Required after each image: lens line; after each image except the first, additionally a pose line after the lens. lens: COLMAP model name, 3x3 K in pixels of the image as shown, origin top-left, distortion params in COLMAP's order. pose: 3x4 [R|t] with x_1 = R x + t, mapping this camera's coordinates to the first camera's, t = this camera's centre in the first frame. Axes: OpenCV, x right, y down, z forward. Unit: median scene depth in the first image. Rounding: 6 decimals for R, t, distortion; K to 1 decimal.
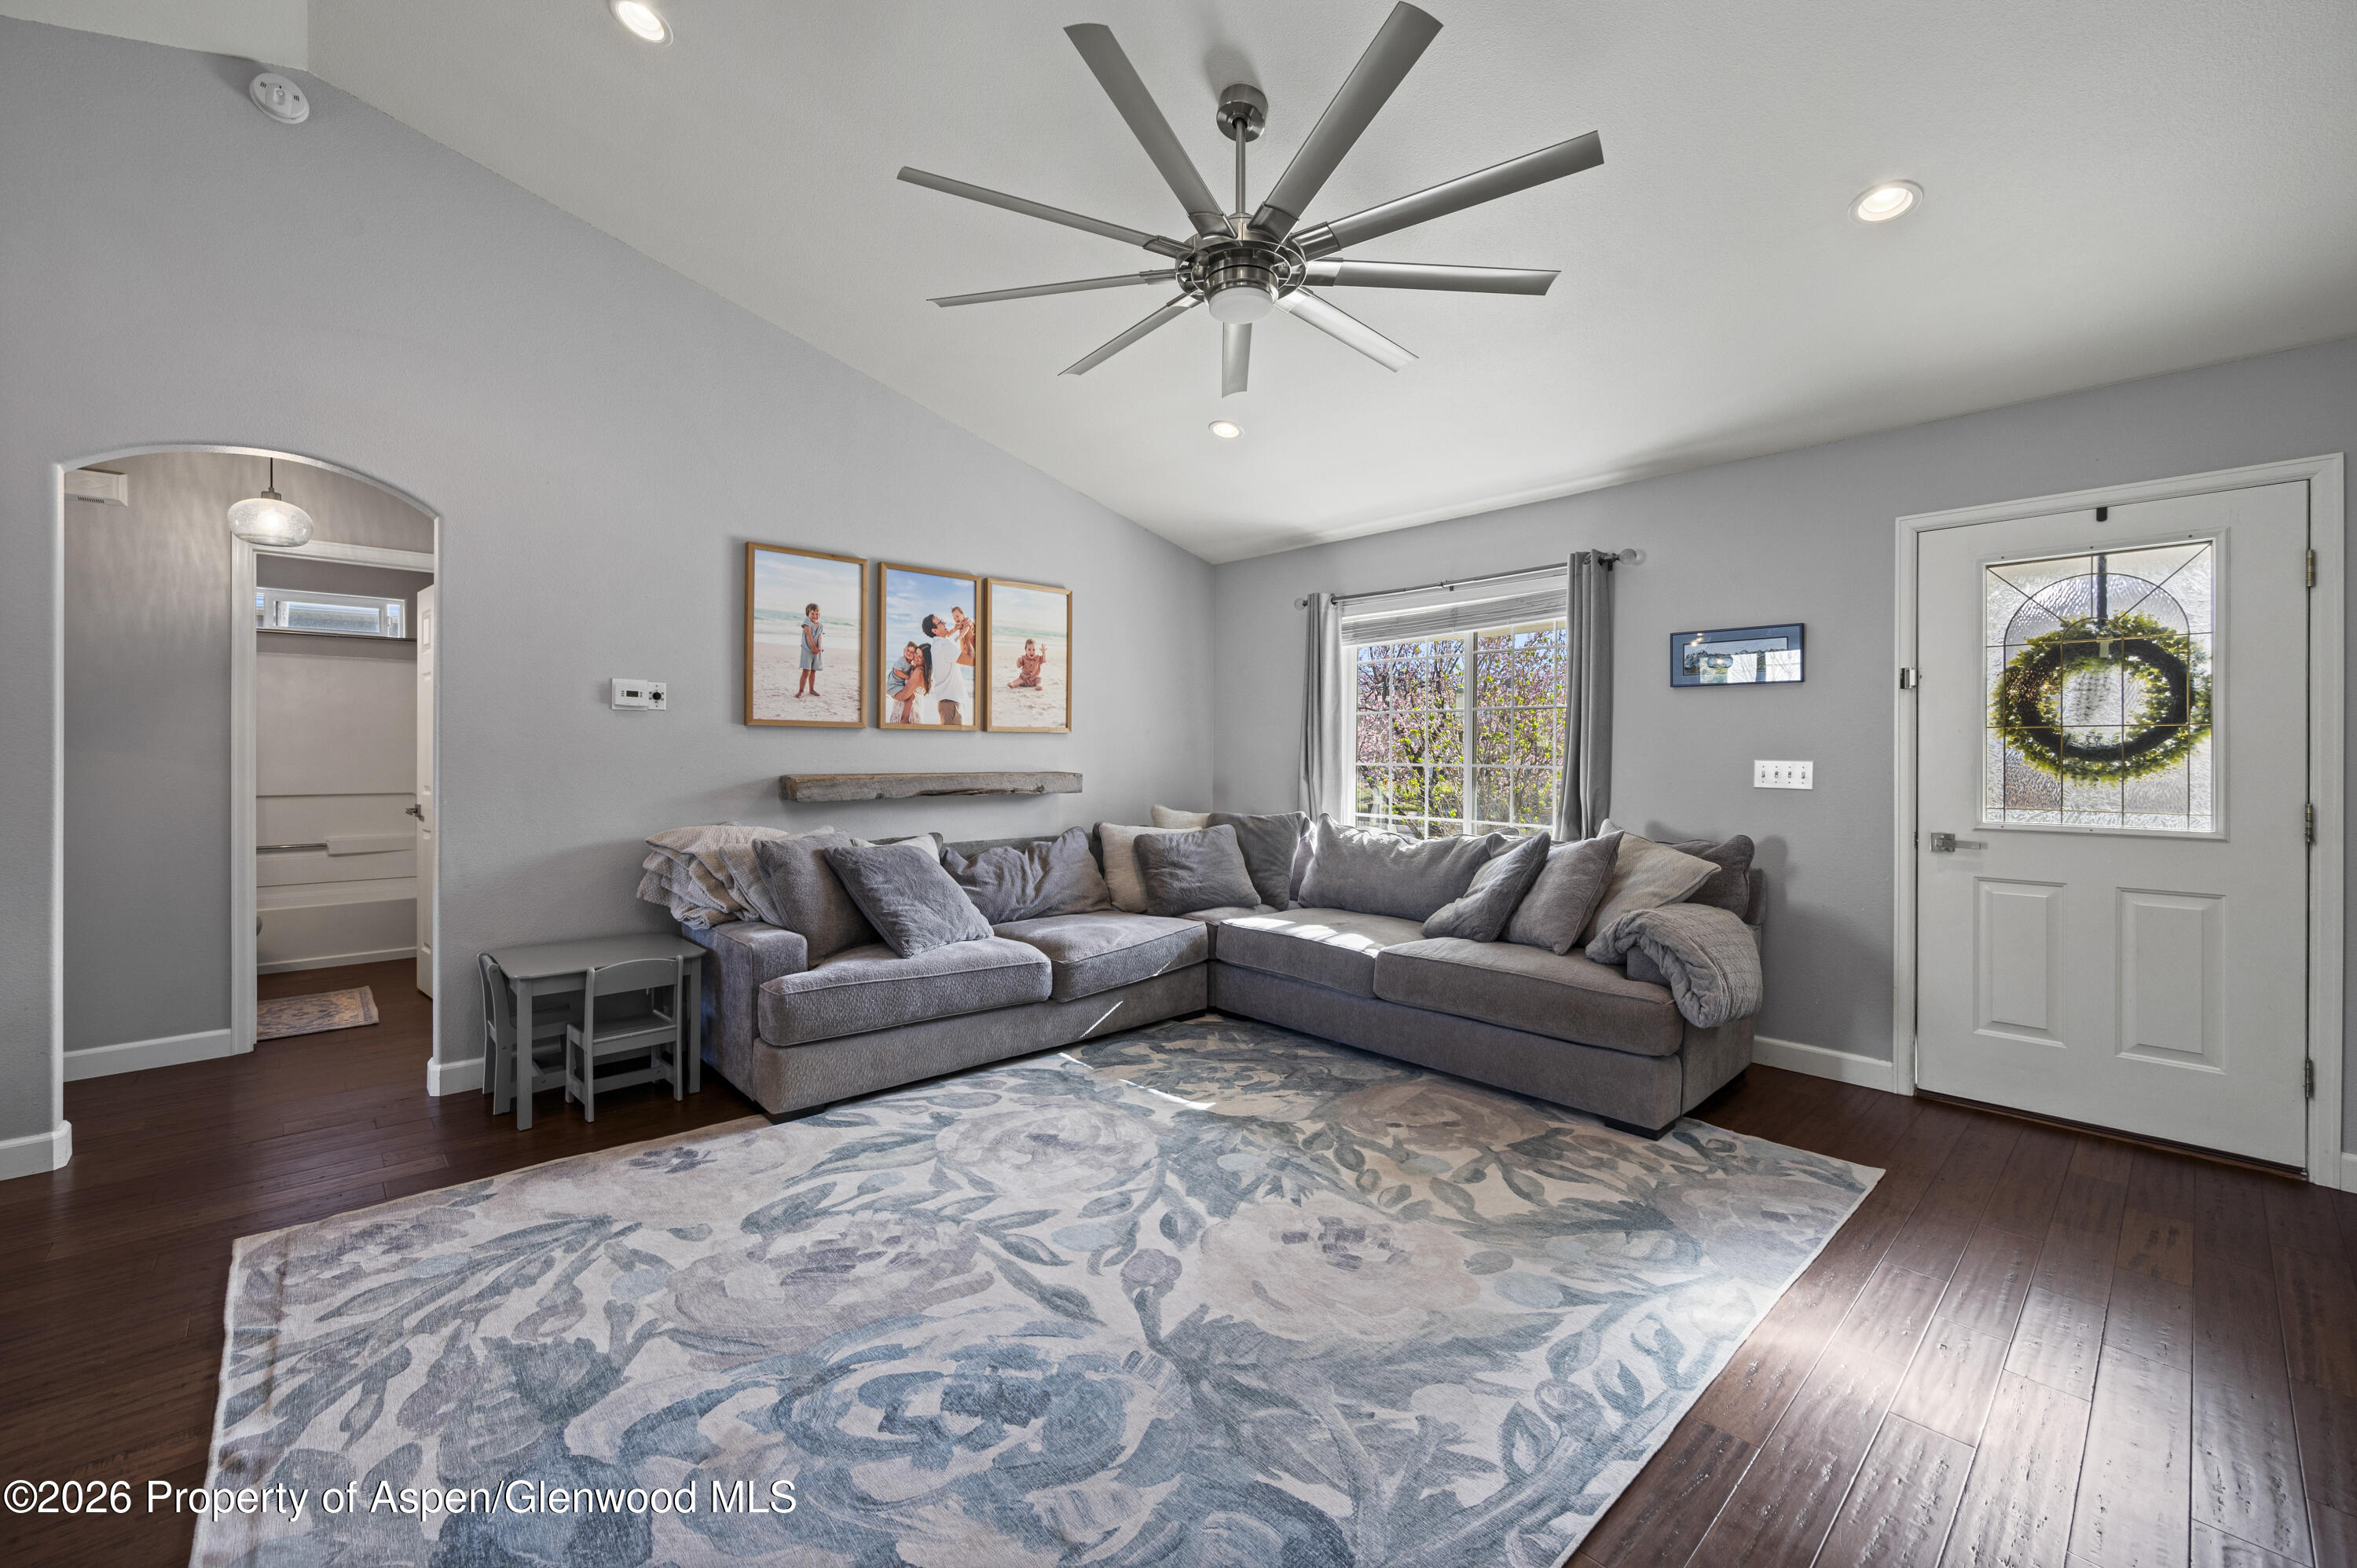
lens RADIAL K [[951.1, 0, 1181.4], [0, 951.1, 753.2], [0, 0, 1]] dist [0.001371, -0.000250]
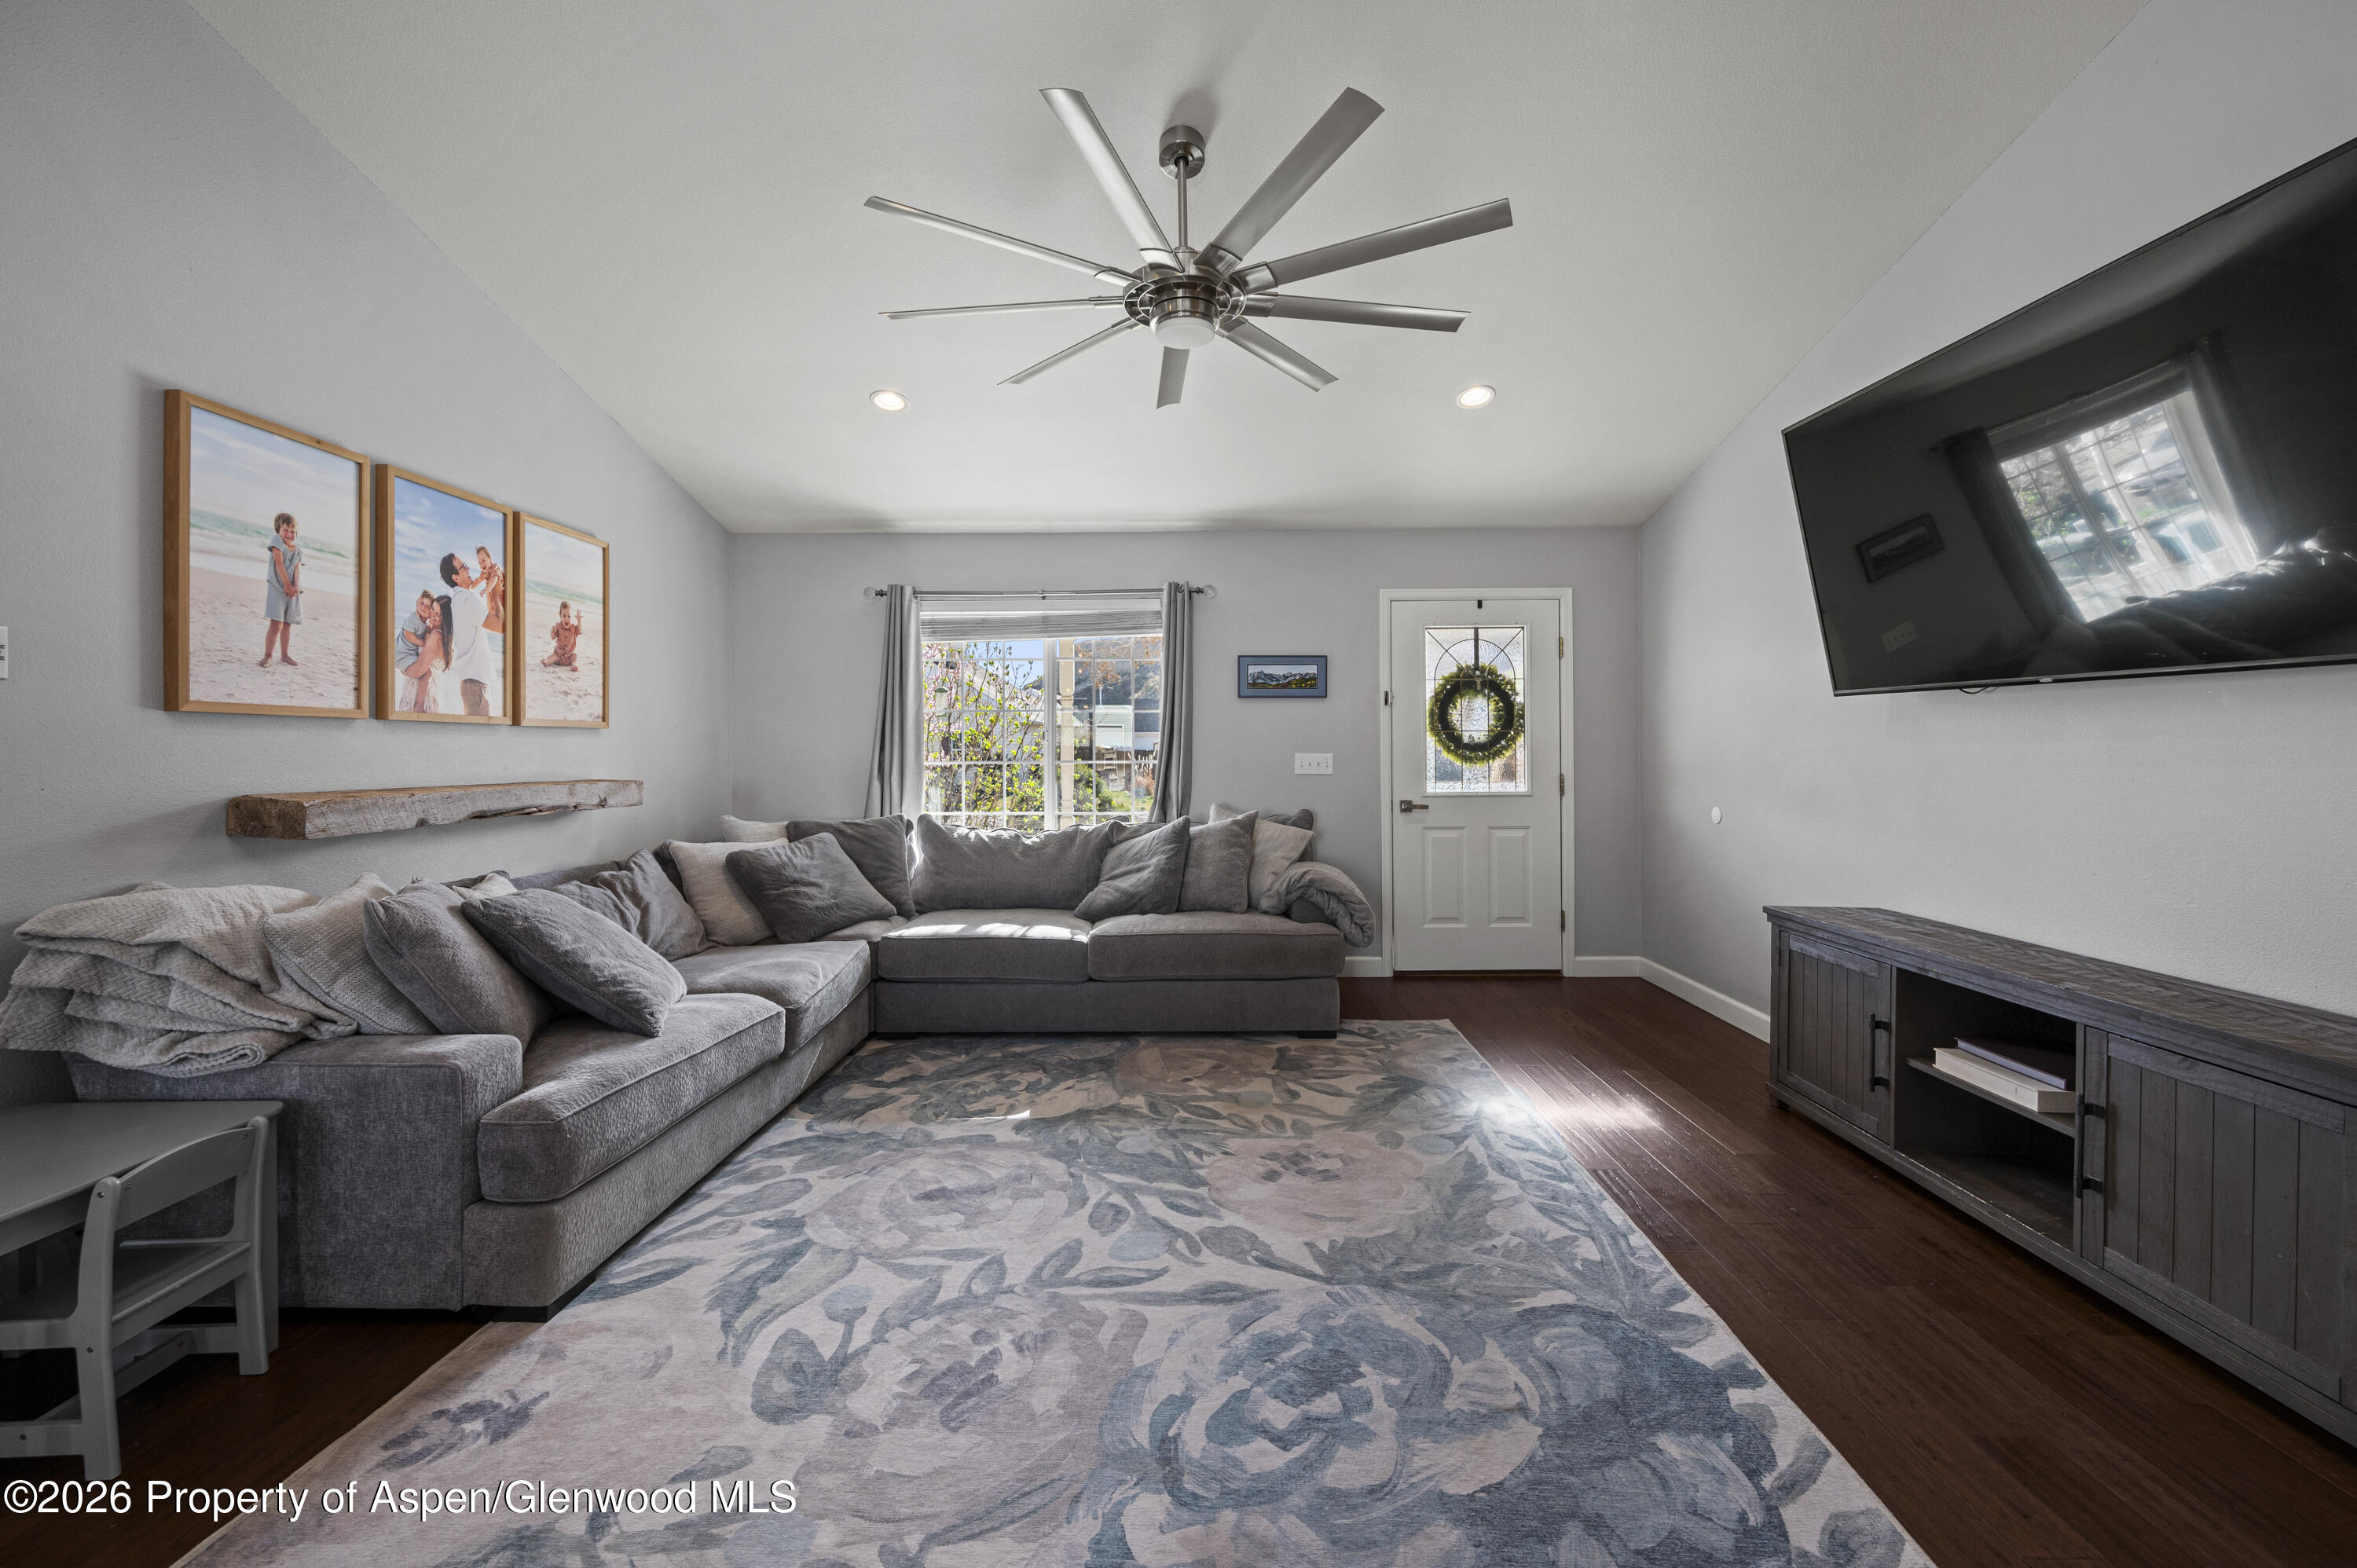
lens RADIAL K [[954.3, 0, 1188.5], [0, 954.3, 747.9], [0, 0, 1]] dist [-0.000247, -0.000217]
pose [[0.686767, -0.006019, 0.726853, -0.542332], [0.008615, 0.999963, 0.000141, -0.002653], [-0.726827, 0.006164, 0.686793, 0.199683]]
